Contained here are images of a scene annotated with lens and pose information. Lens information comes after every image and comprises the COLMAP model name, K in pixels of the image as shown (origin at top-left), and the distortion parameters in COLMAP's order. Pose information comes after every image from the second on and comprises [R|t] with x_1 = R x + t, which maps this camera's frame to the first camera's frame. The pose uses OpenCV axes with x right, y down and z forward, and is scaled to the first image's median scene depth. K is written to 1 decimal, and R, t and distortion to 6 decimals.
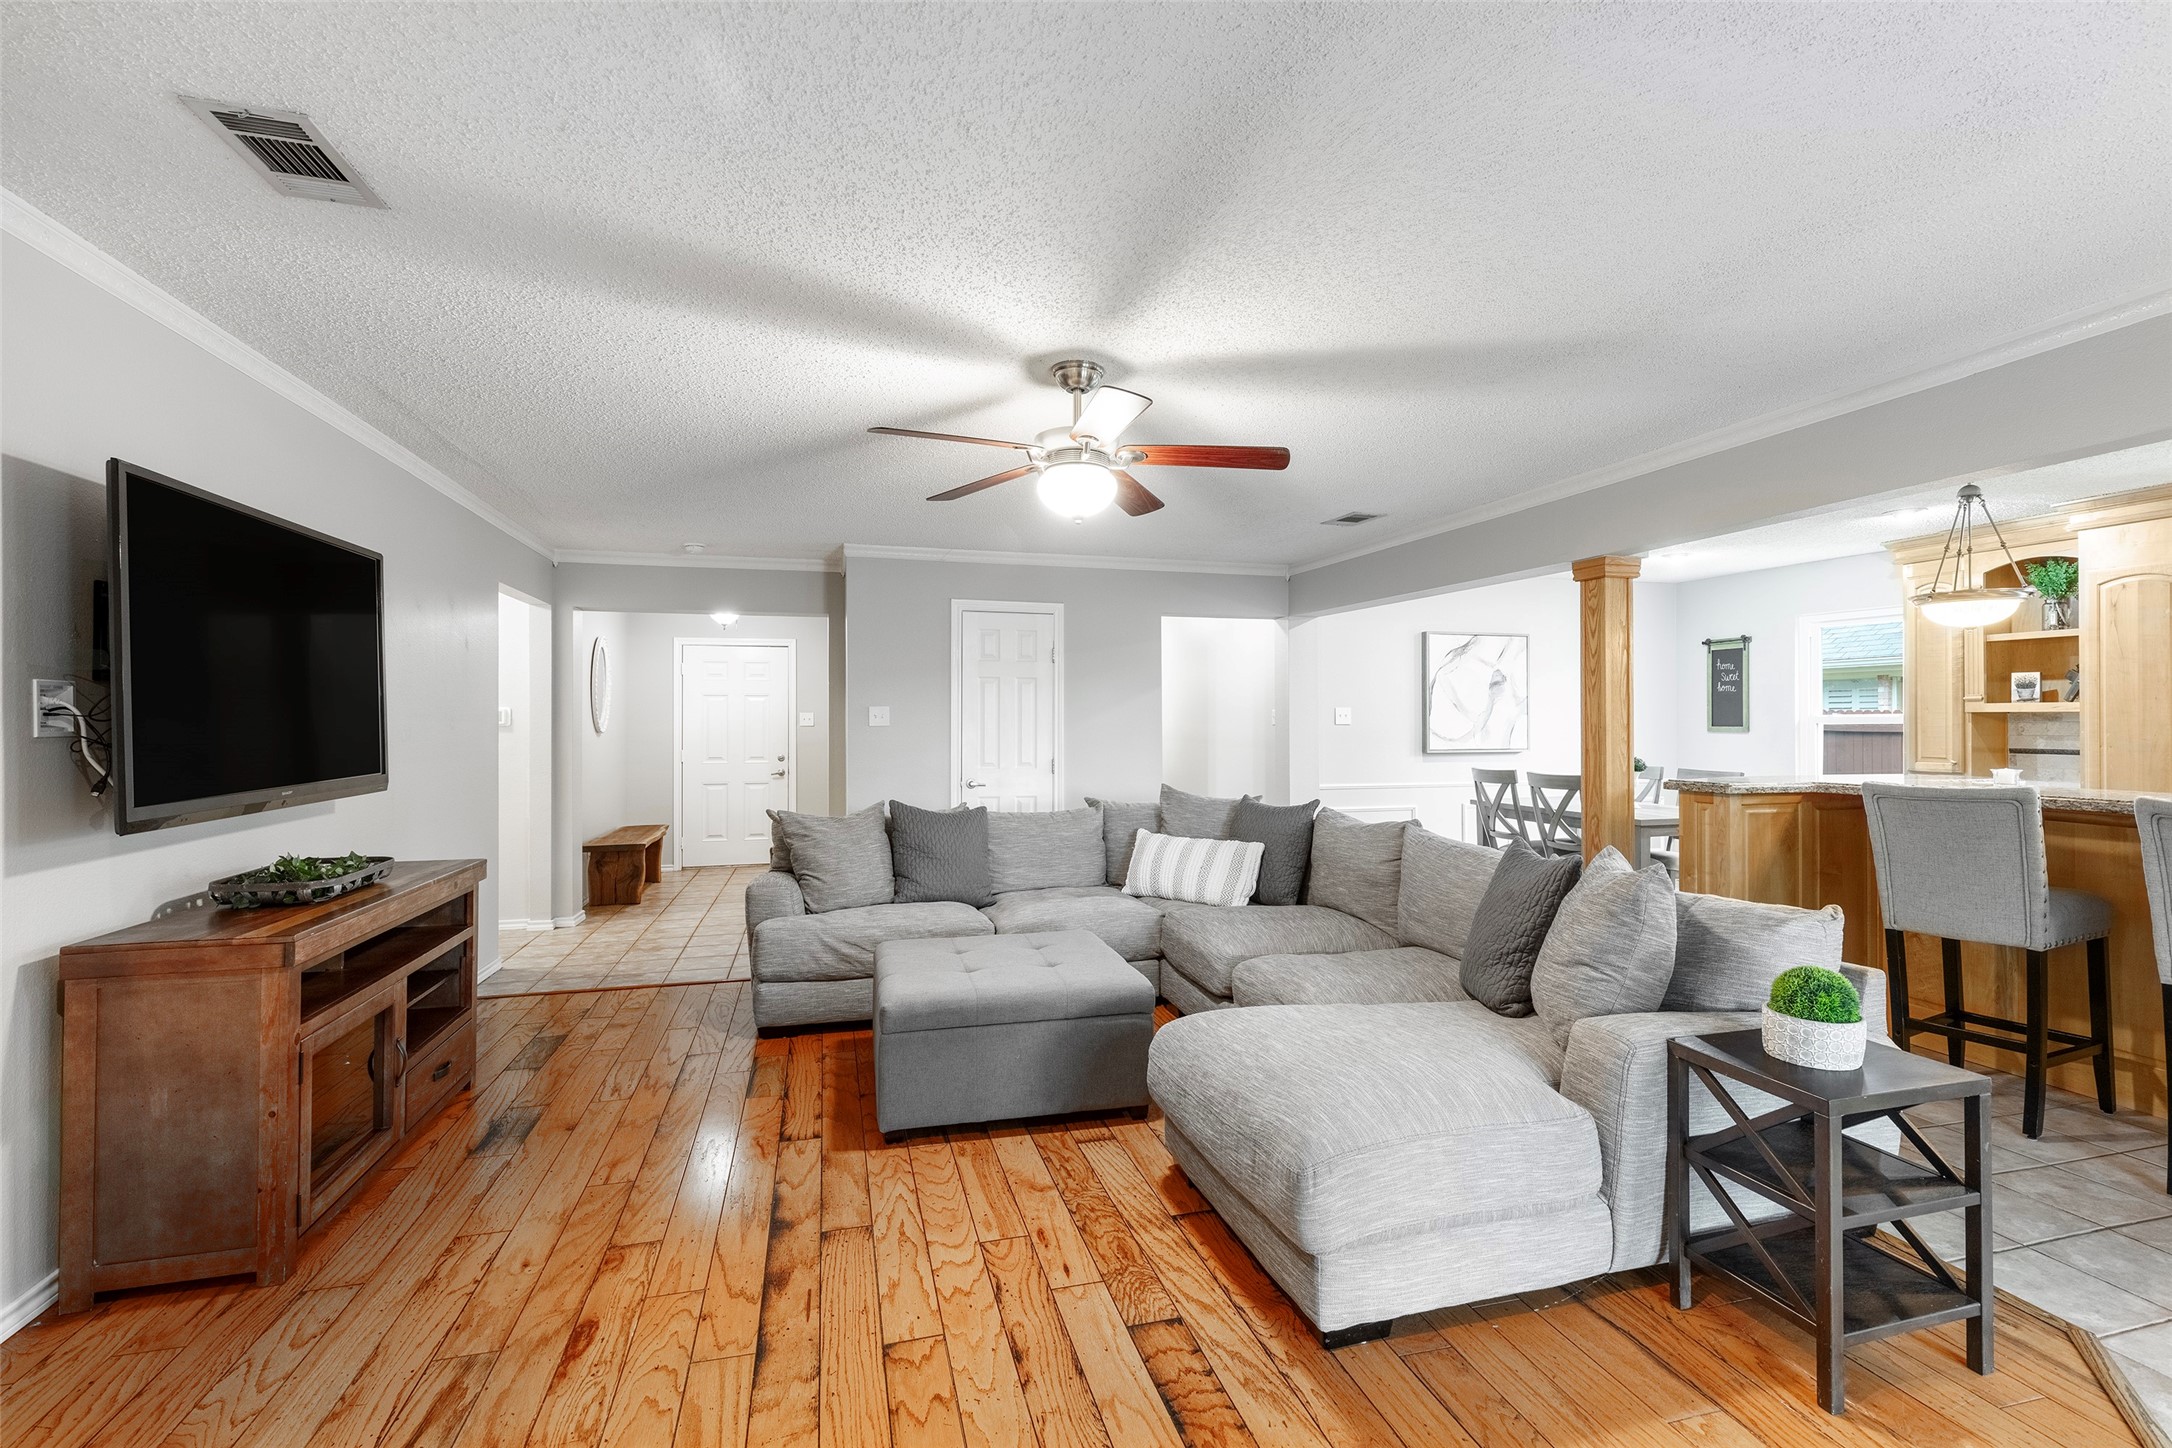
lens RADIAL K [[1006.8, 0, 1114.2], [0, 1006.8, 712.8], [0, 0, 1]] dist [0.007772, -0.000550]
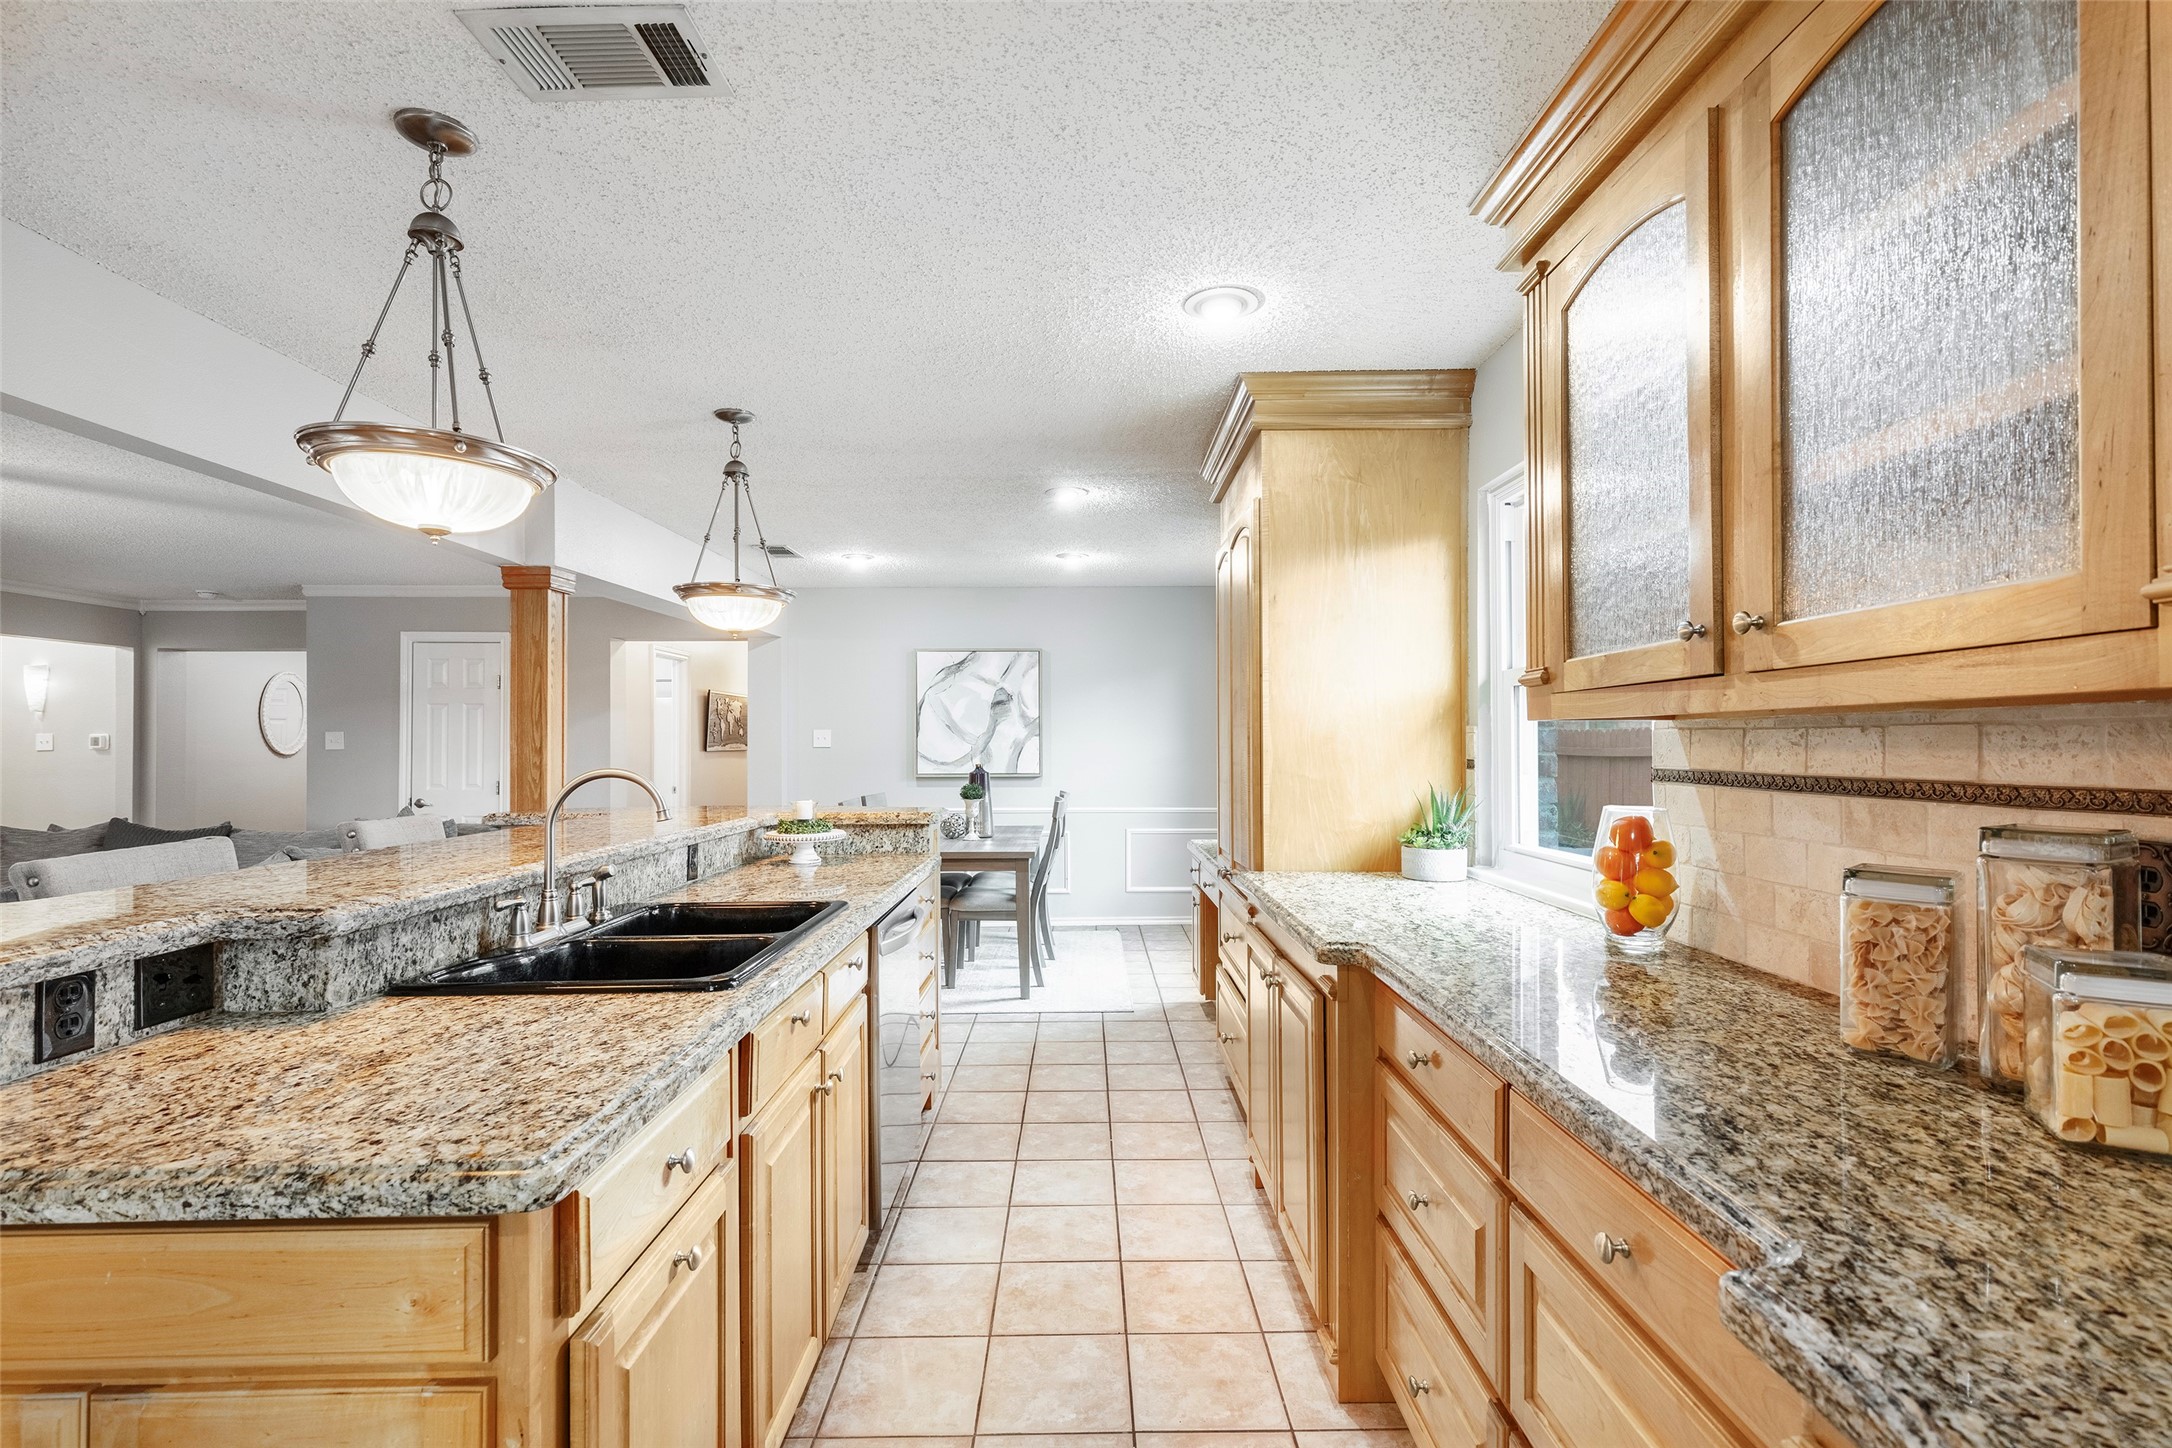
lens RADIAL K [[986.6, 0, 1093.8], [0, 986.6, 727.0], [0, 0, 1]] dist [0.007898, -0.001133]
pose [[0.960756, -0.007330, -0.277299, 0.948229], [0.004311, 0.999925, -0.011493, 0.004790], [0.277363, 0.009847, 0.960715, 0.208023]]
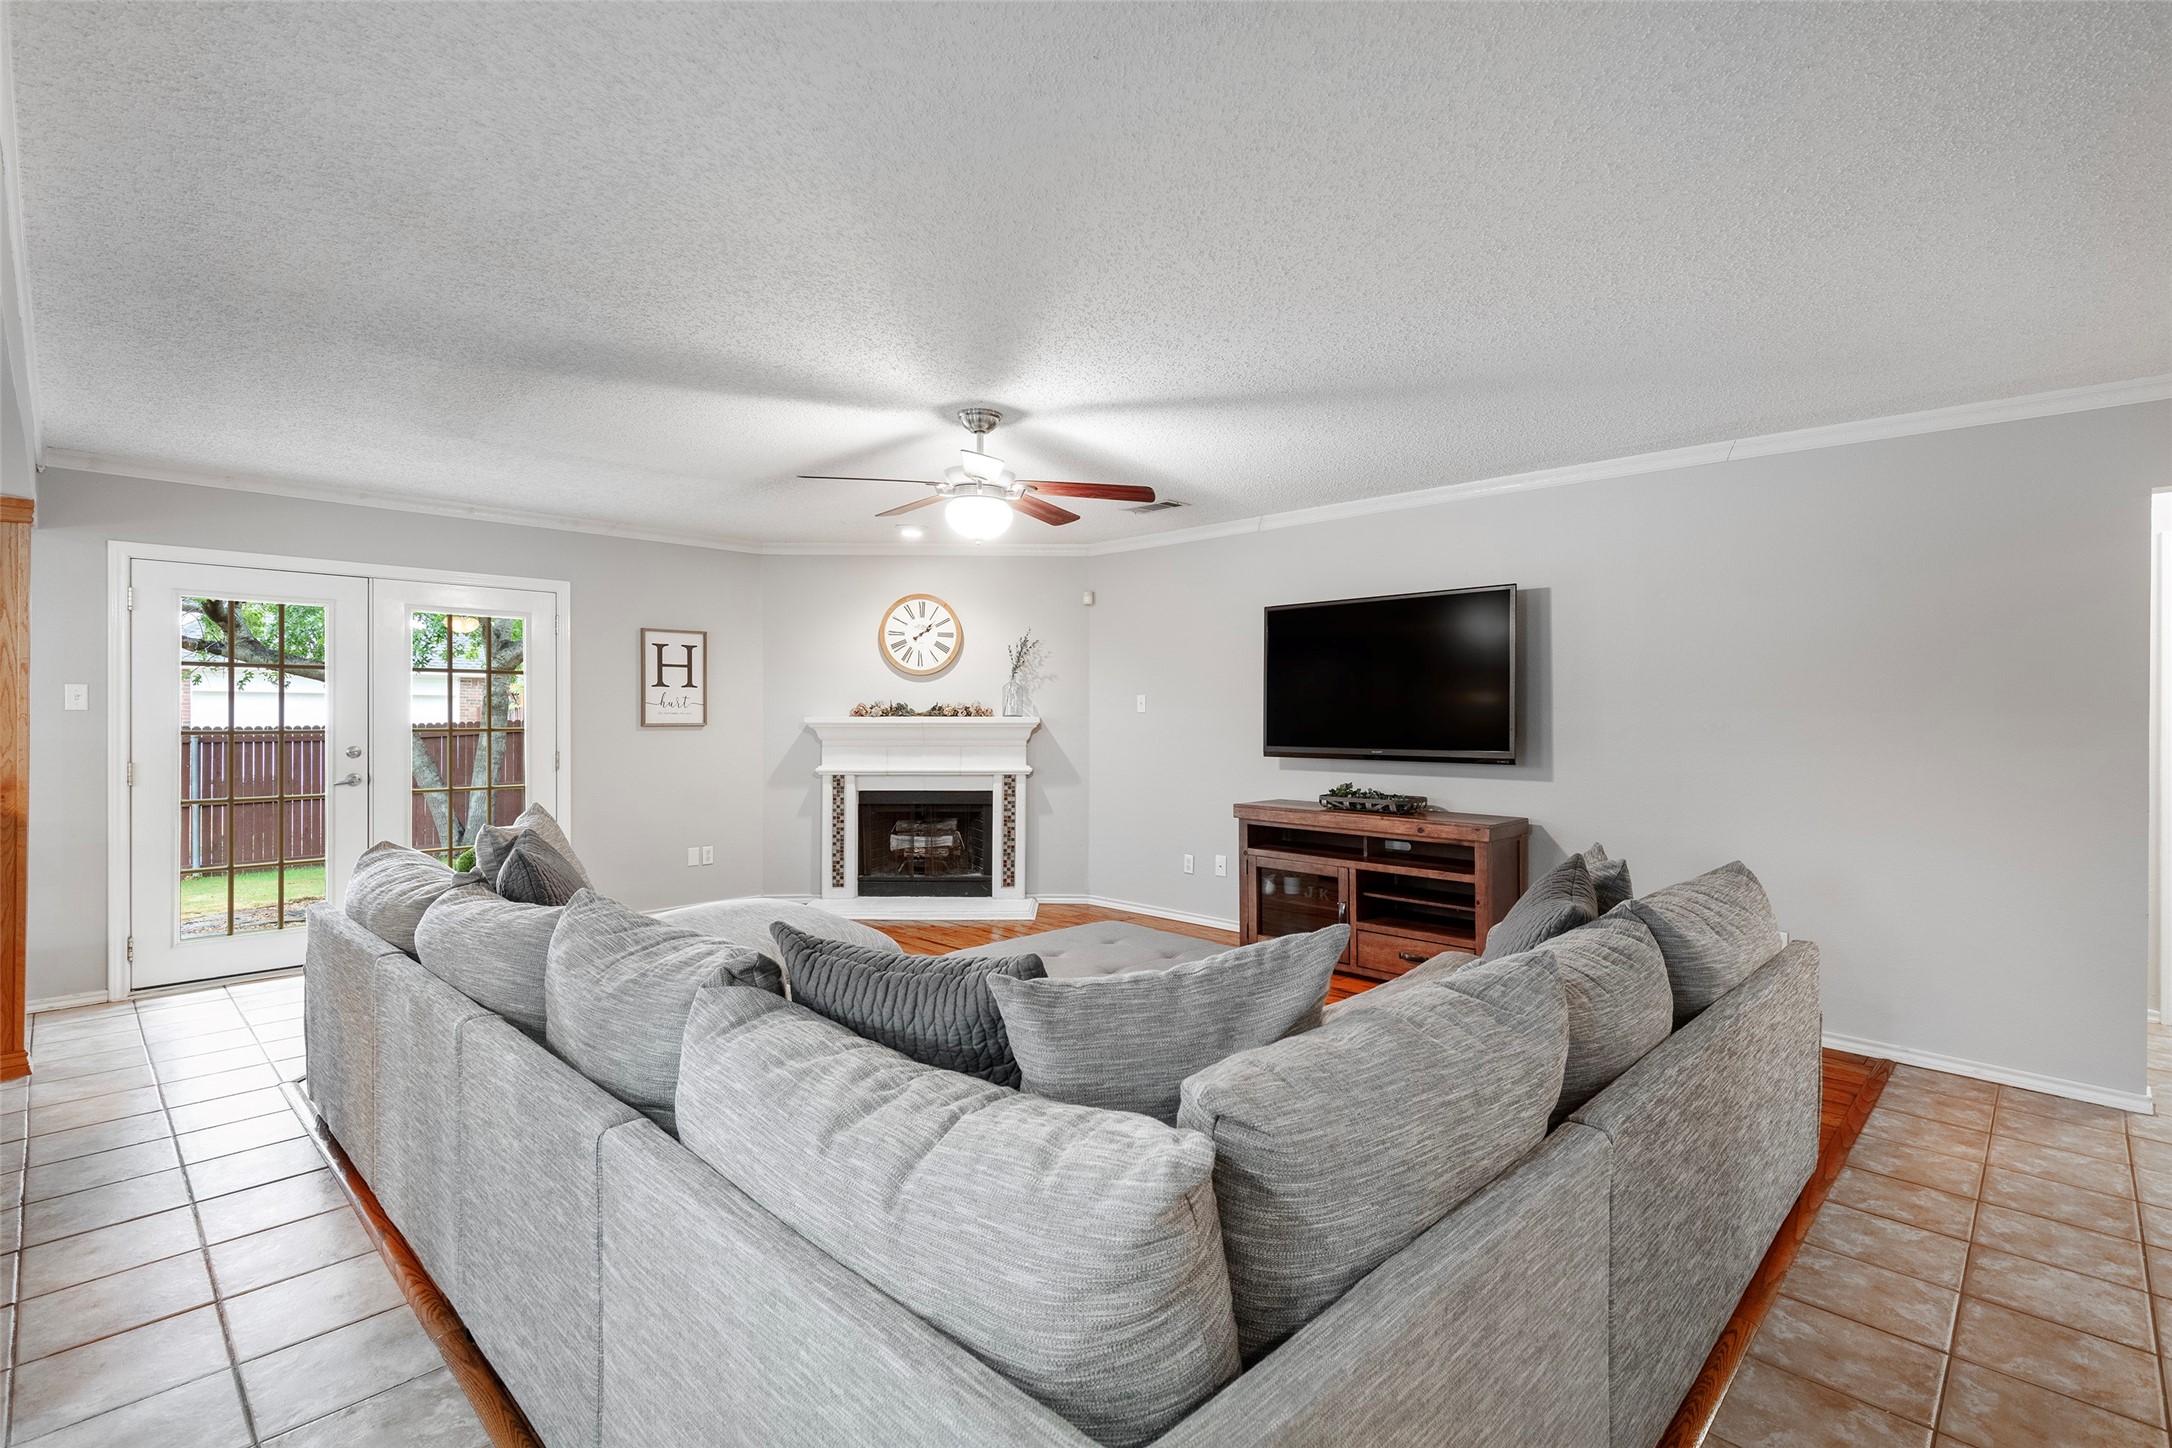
lens RADIAL K [[995.0, 0, 1101.4], [0, 995.0, 718.4], [0, 0, 1]] dist [0.007934, 0.000381]
pose [[-0.872153, 0.001408, -0.489231, 0.223468], [-0.000763, 0.999991, 0.004239, 0.009352], [0.489232, 0.004070, -0.872144, 1.140323]]
